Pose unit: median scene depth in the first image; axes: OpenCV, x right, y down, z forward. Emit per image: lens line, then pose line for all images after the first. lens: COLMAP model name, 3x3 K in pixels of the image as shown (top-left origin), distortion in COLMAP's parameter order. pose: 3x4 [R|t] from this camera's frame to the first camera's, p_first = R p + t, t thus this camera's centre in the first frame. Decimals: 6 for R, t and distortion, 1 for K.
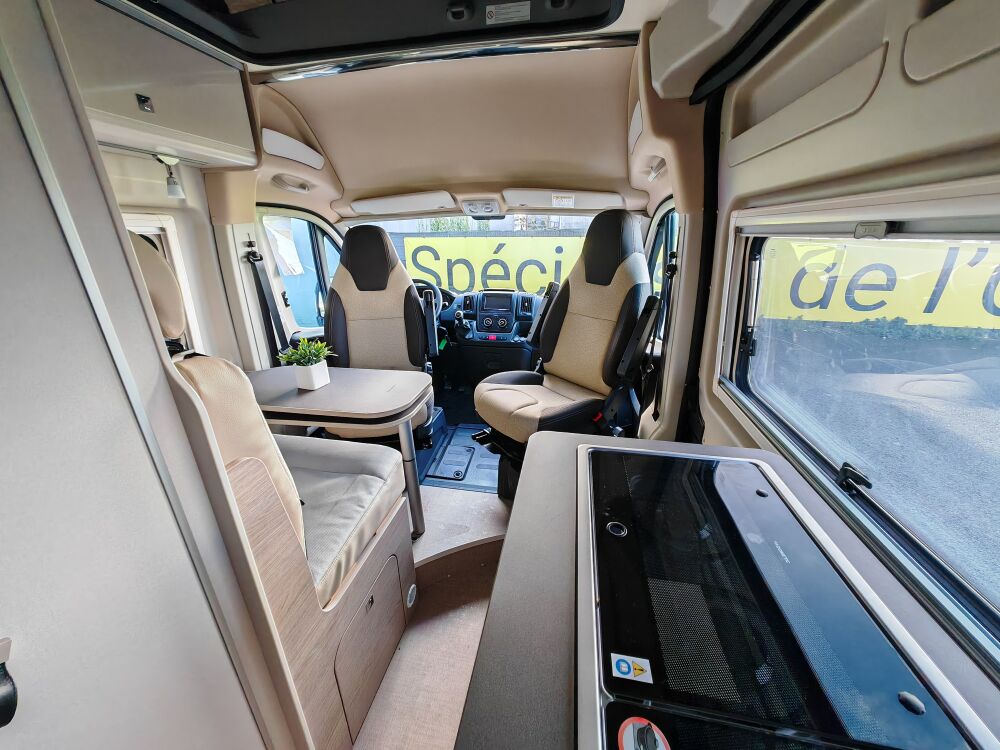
lens RADIAL K [[370.8, 0, 500.0], [0, 370.8, 375.0], [0, 0, 1]] dist [0.000837, 0.000208]
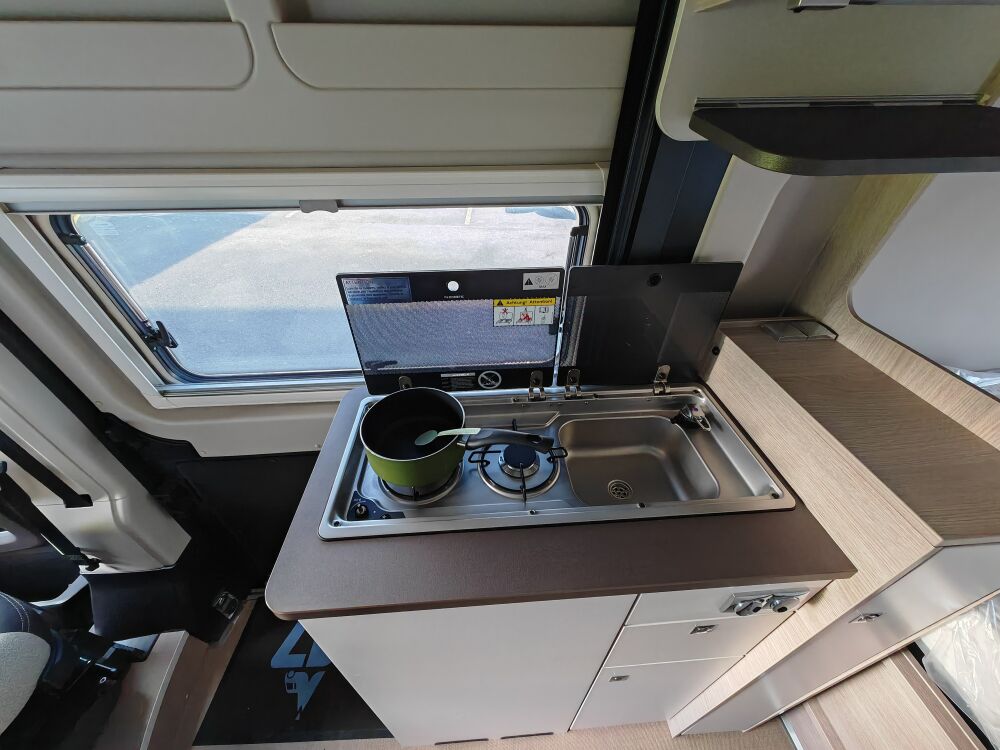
lens RADIAL K [[370.8, 0, 500.0], [0, 370.8, 375.0], [0, 0, 1]] dist [0.000837, 0.000208]
pose [[-0.257518, -0.584229, 0.769650, -0.188947], [0.343604, 0.689087, 0.638041, -0.282712], [-0.903117, 0.428762, 0.023291, 0.335221]]
